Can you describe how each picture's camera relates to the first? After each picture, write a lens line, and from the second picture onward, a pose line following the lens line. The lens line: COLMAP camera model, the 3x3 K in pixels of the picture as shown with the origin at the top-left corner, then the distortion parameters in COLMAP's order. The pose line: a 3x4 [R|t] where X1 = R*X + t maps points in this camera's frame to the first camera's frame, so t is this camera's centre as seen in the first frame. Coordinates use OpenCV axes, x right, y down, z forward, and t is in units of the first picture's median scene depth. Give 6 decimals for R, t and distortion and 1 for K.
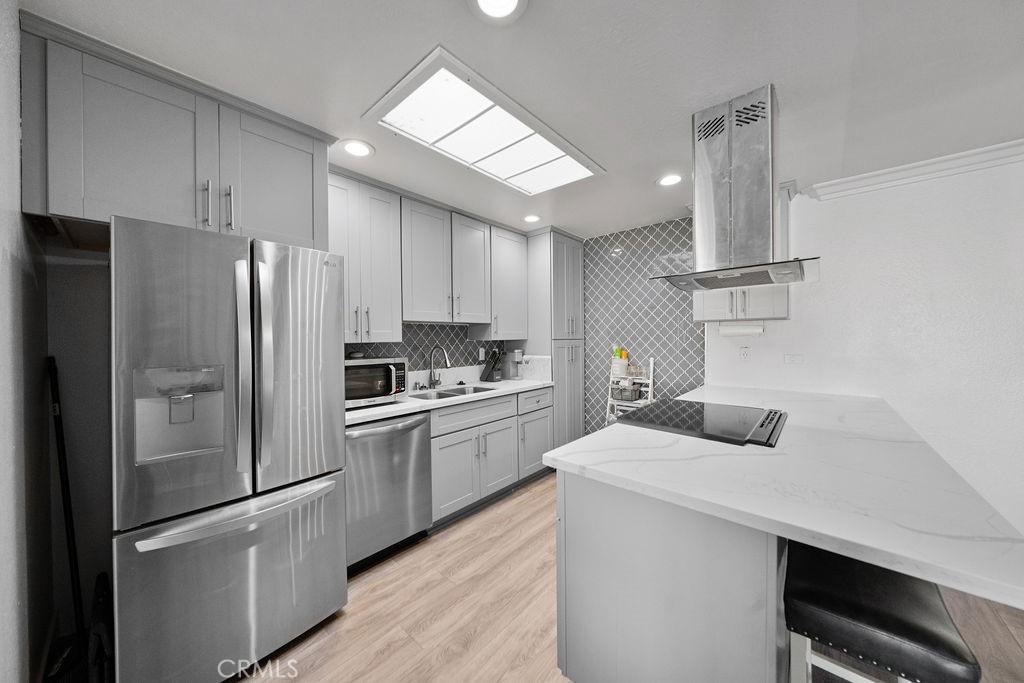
lens RADIAL K [[347.4, 0, 505.7], [0, 347.4, 340.4], [0, 0, 1]] dist [-0.006102, 0.000022]
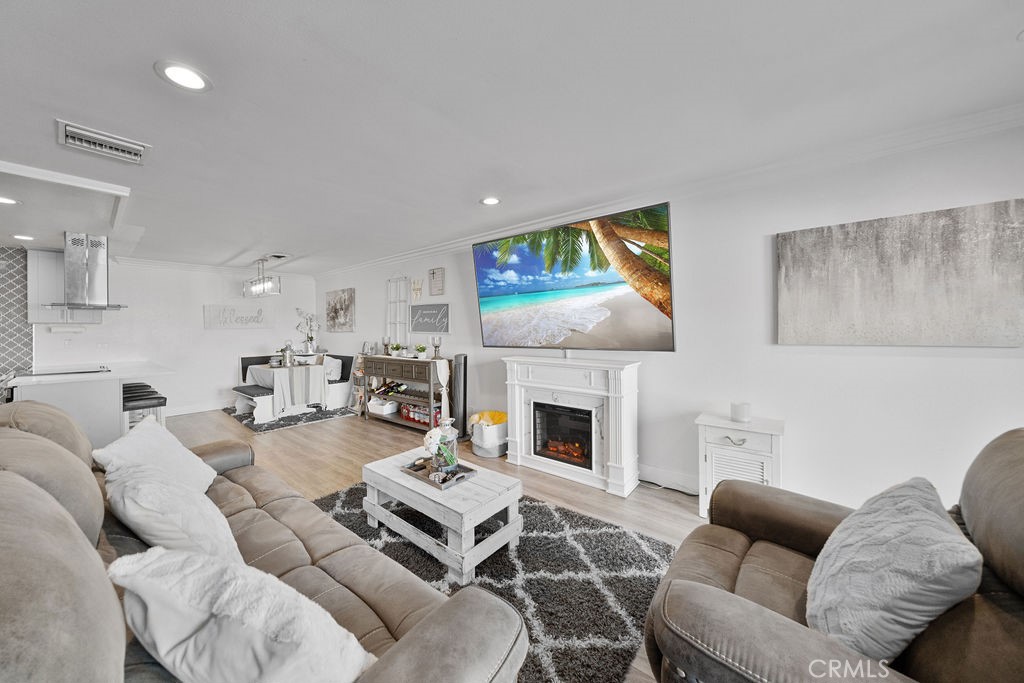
lens RADIAL K [[352.3, 0, 502.6], [0, 352.3, 328.9], [0, 0, 1]] dist [-0.005716, 0.000000]
pose [[-0.040063, 0.010409, 0.999143, -0.932017], [0.019733, 0.999759, -0.009624, 0.022344], [-0.999002, 0.019331, -0.040259, -0.880370]]
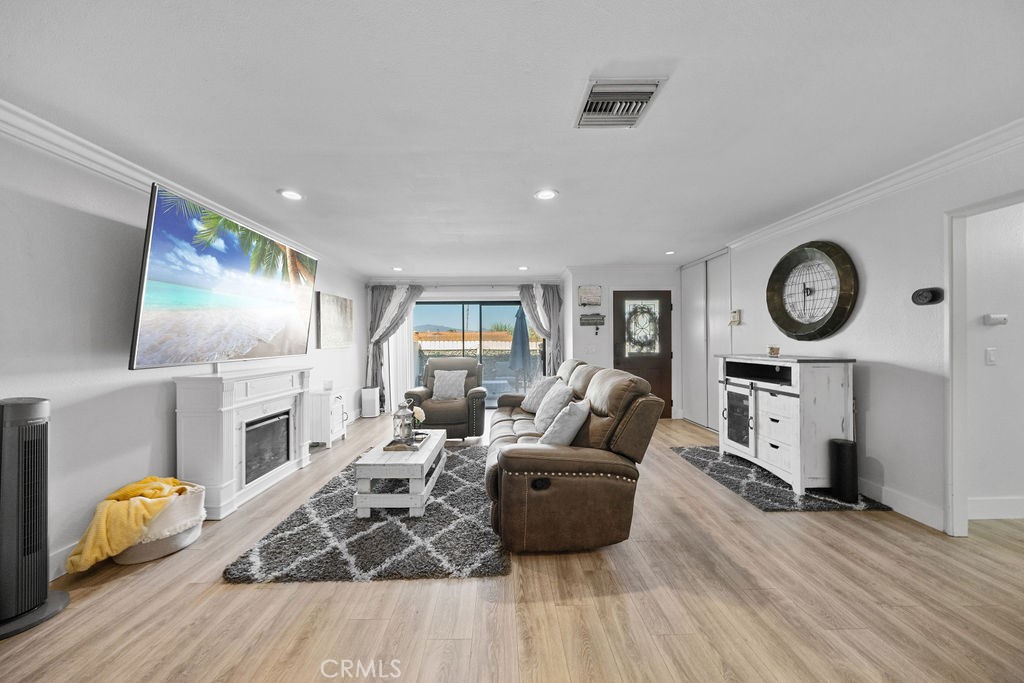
lens RADIAL K [[347.4, 0, 505.7], [0, 347.4, 340.4], [0, 0, 1]] dist [-0.006102, 0.000022]
pose [[-0.734869, 0.015857, -0.678023, 0.210794], [0.011851, 0.999874, 0.010539, 0.019392], [0.678105, -0.000290, -0.734965, 0.081048]]
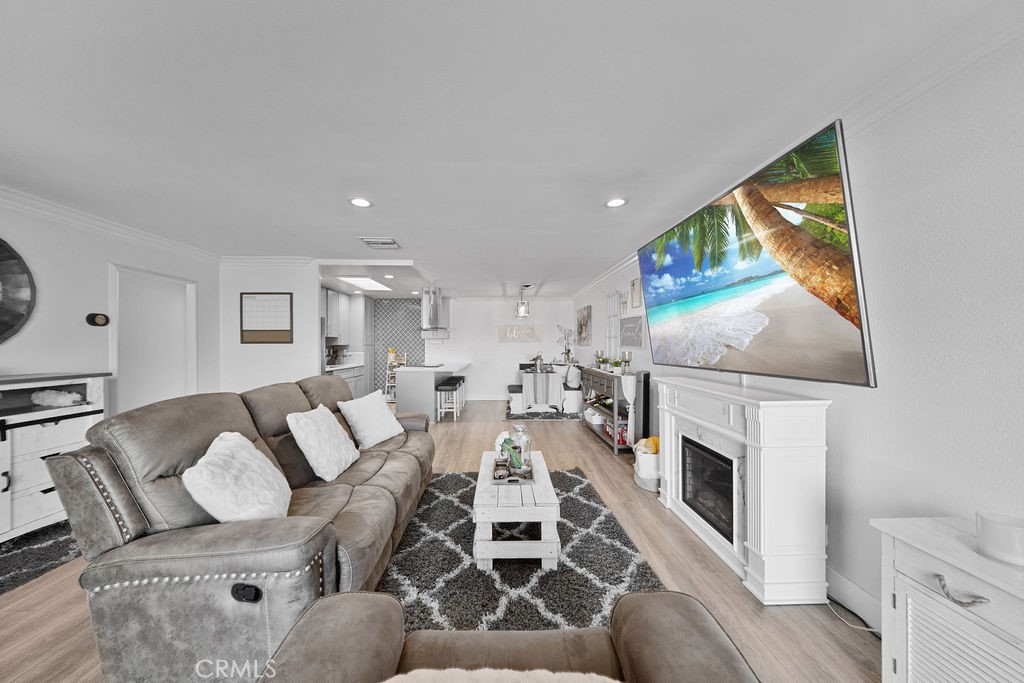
lens RADIAL K [[350.0, 0, 506.5], [0, 350.0, 343.7], [0, 0, 1]] dist [-0.001303, -0.000051]
pose [[0.732591, 0.011142, 0.680578, -0.763599], [-0.000111, 0.999868, -0.016250, 0.027100], [-0.680669, 0.011829, 0.732495, -1.335941]]
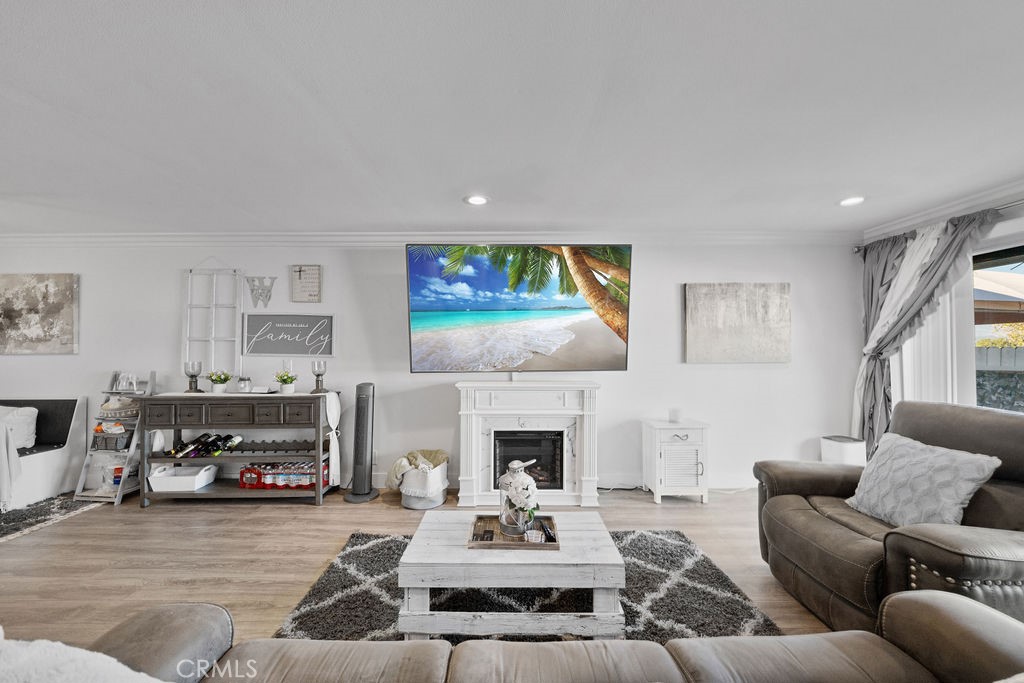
lens RADIAL K [[356.8, 0, 509.8], [0, 356.8, 345.6], [0, 0, 1]] dist [-0.006828, 0.000020]
pose [[-0.671270, 0.022957, 0.740857, -0.634433], [0.016522, 0.999735, -0.016009, 0.016620], [-0.741028, 0.001494, -0.671472, -0.398272]]
